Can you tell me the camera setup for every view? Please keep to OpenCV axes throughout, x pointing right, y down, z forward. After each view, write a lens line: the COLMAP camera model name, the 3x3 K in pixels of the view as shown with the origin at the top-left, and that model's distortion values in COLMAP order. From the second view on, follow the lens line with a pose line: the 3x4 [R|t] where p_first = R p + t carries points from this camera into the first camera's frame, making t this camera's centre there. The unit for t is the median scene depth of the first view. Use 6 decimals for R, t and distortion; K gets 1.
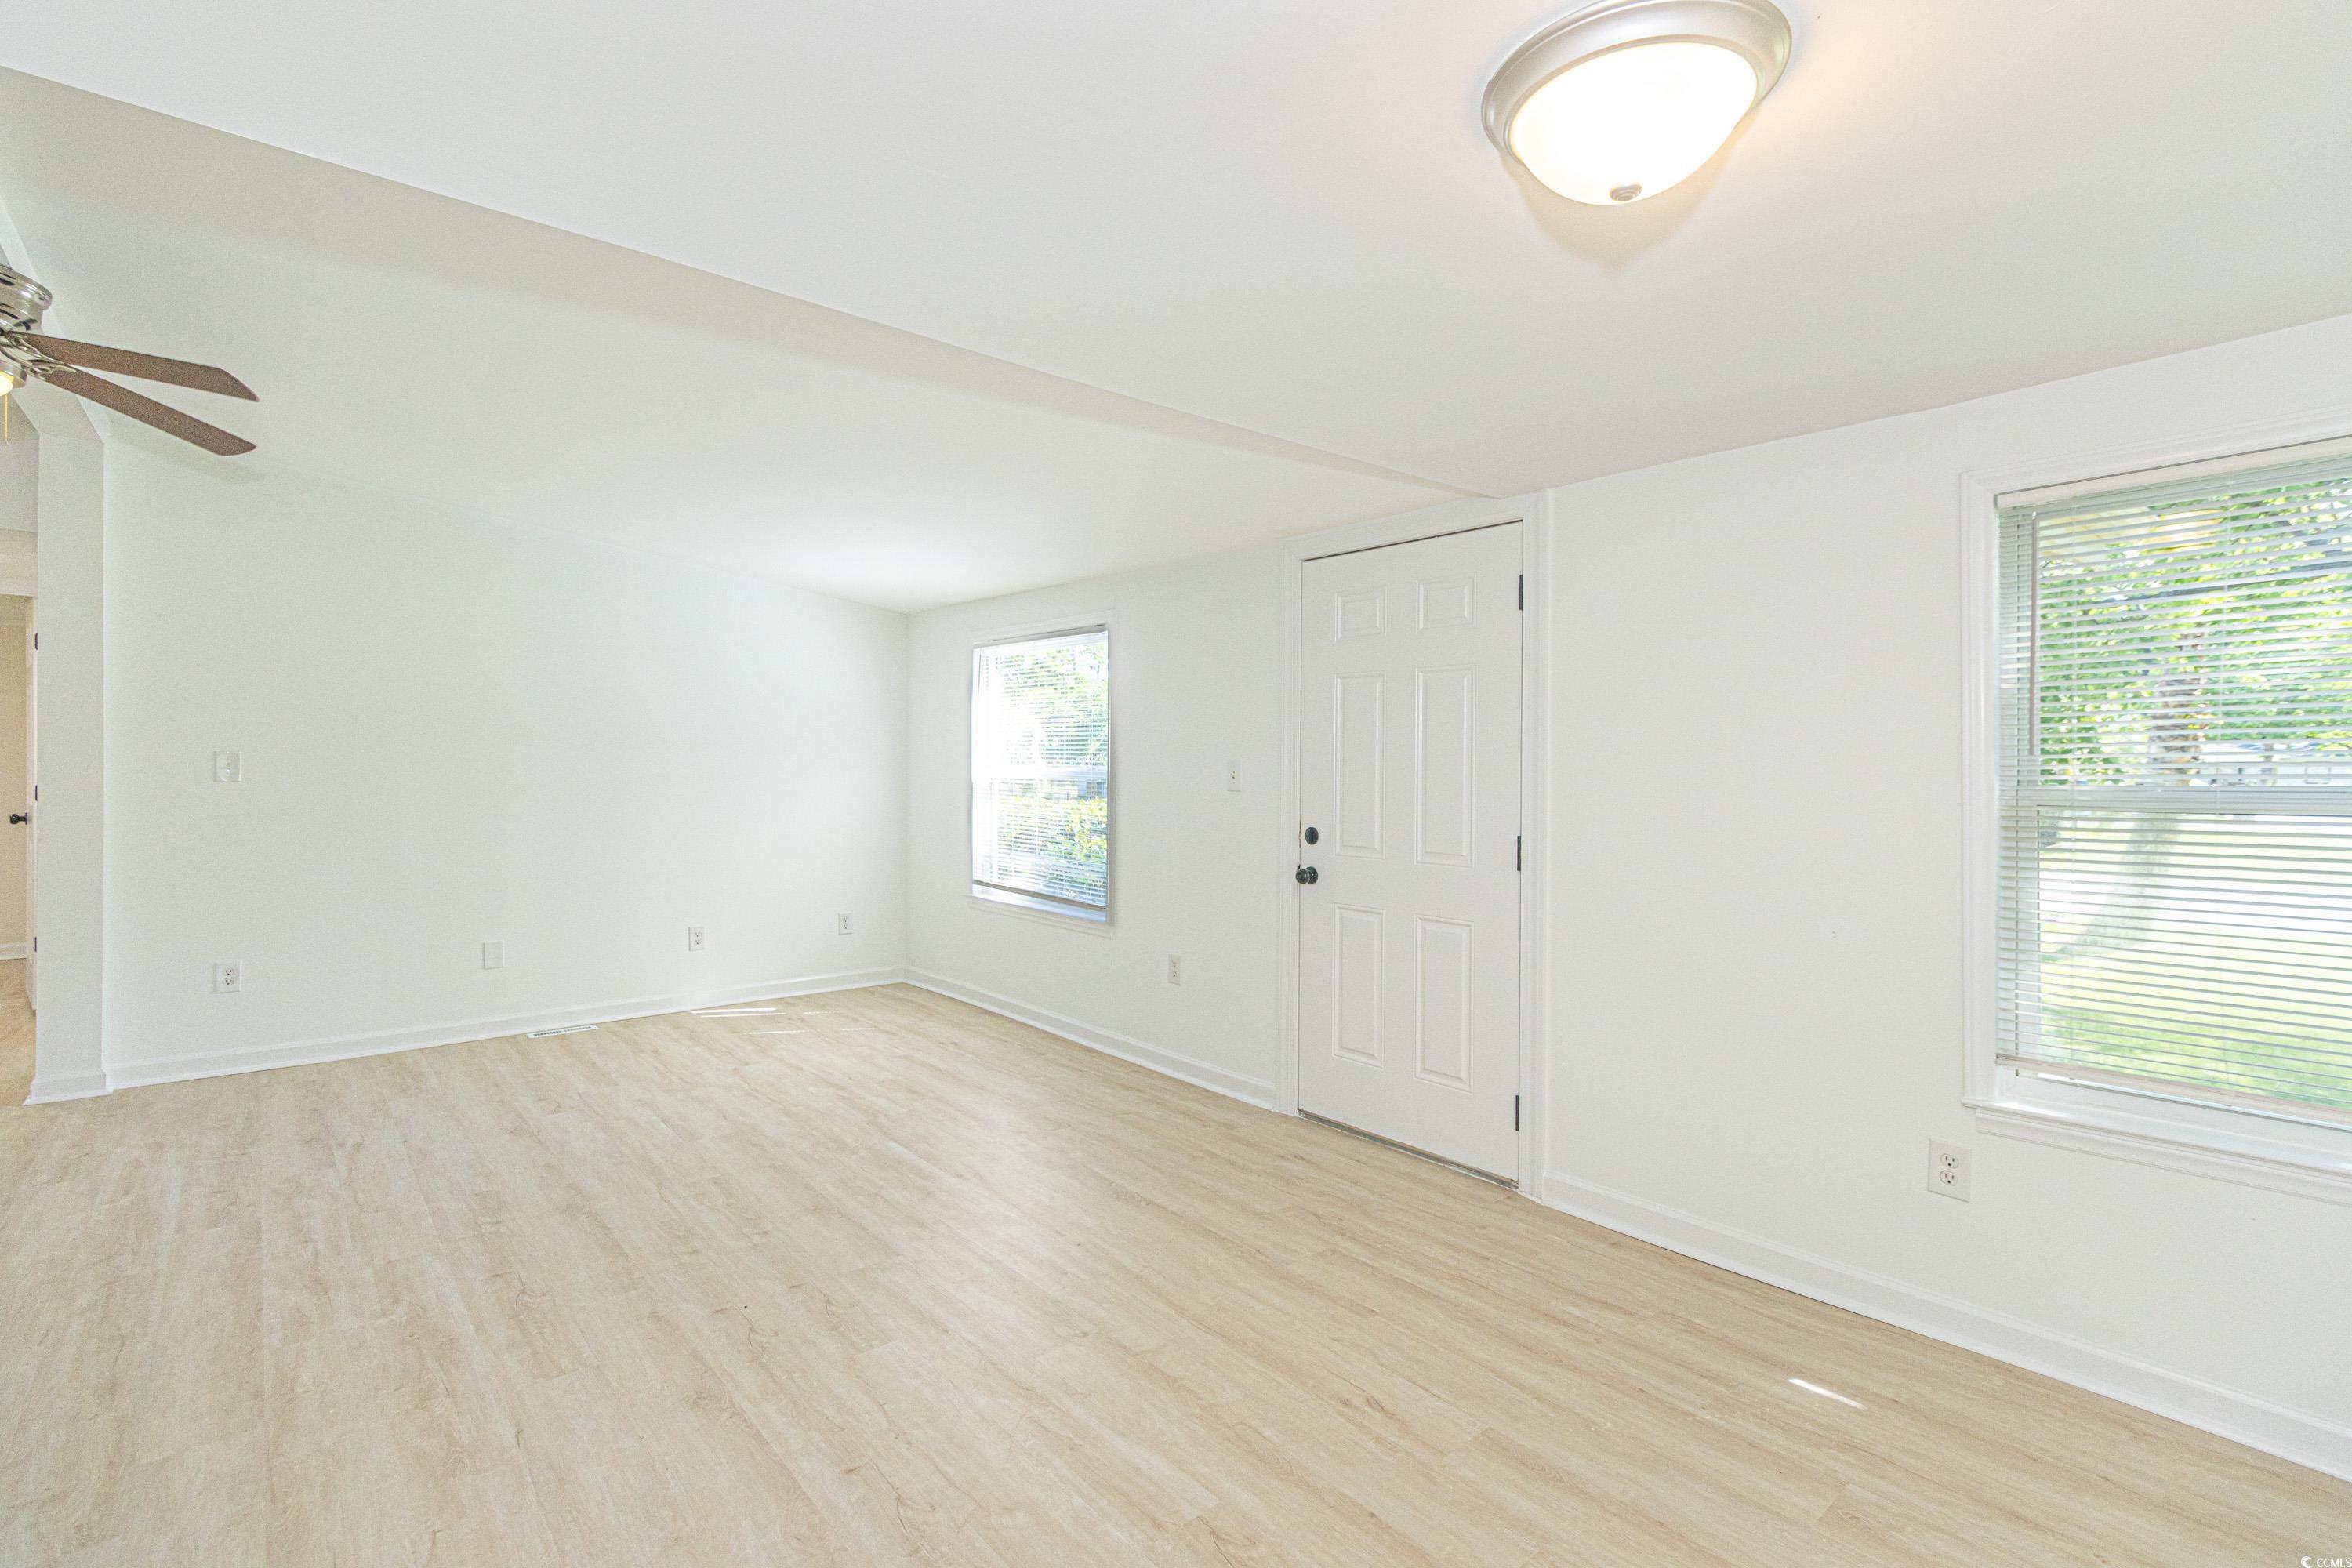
lens RADIAL K [[1084.4, 0, 1166.1], [0, 1084.4, 769.0], [0, 0, 1]] dist [0.002123, 0.000616]
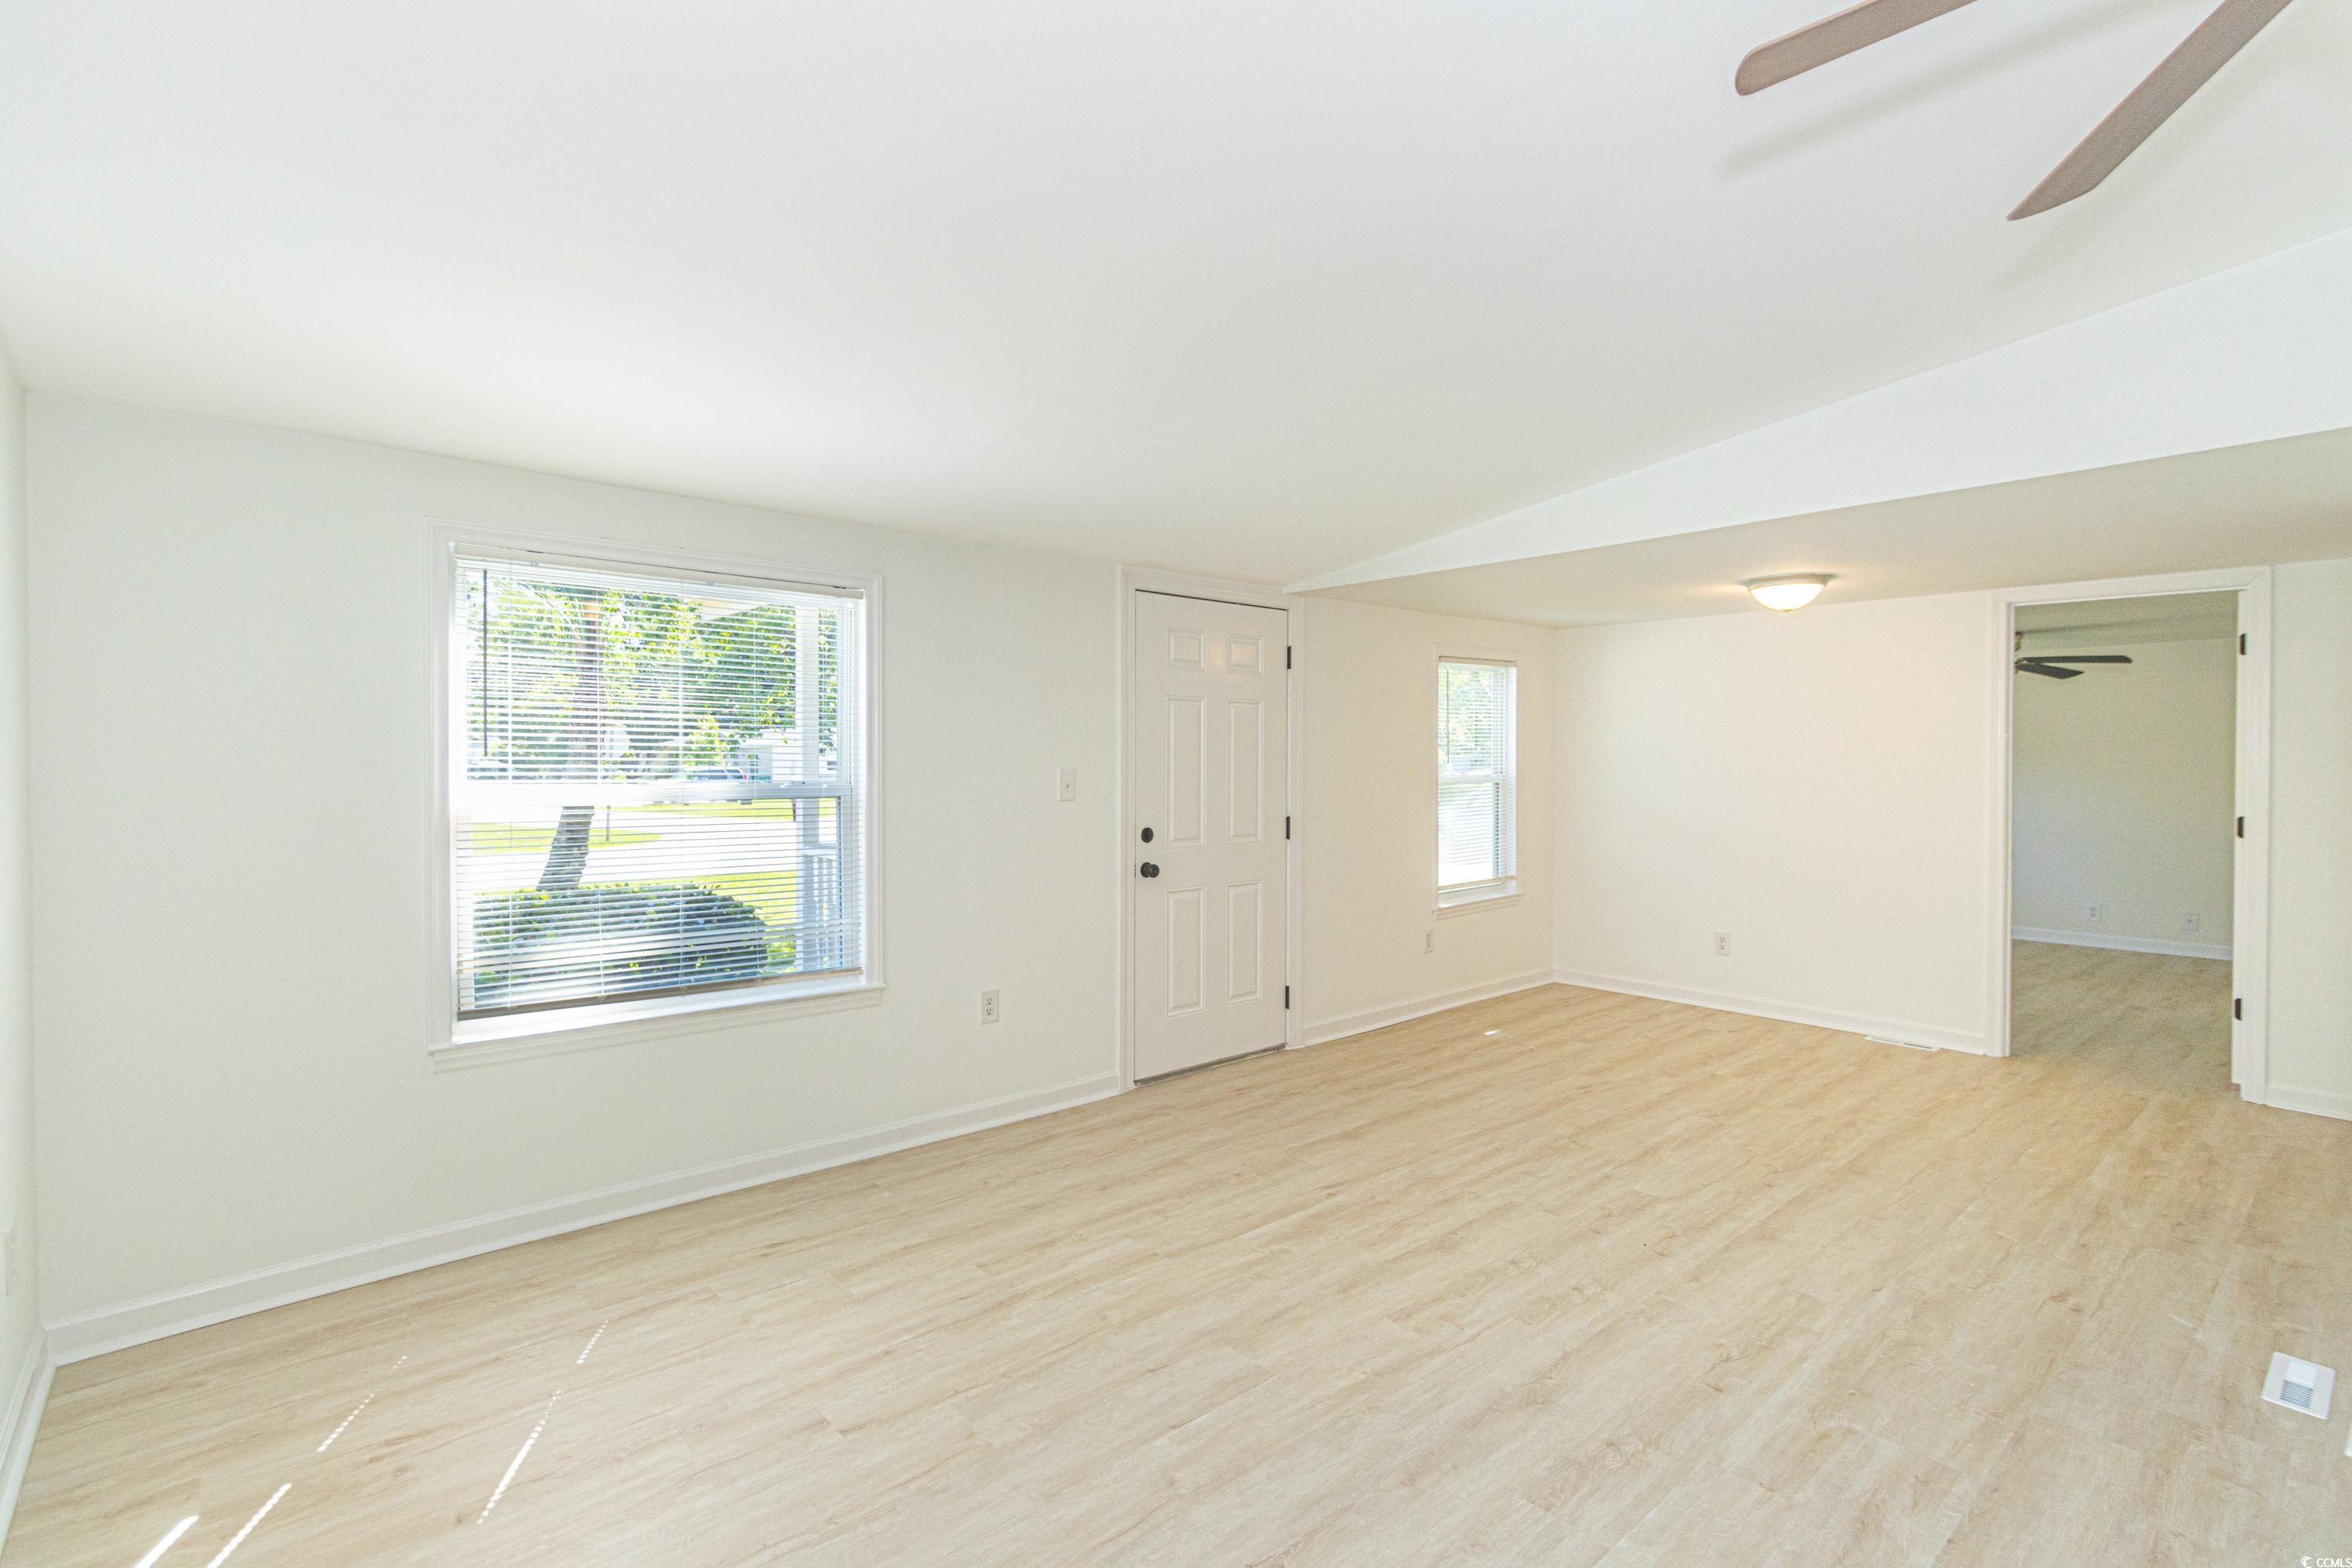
lens RADIAL K [[1084.4, 0, 1166.1], [0, 1084.4, 769.0], [0, 0, 1]] dist [0.002123, 0.000616]
pose [[-0.010878, -0.015957, 0.999814, -1.298695], [0.004847, 0.999860, 0.016010, -0.033597], [-0.999929, 0.005020, -0.010800, 1.282955]]
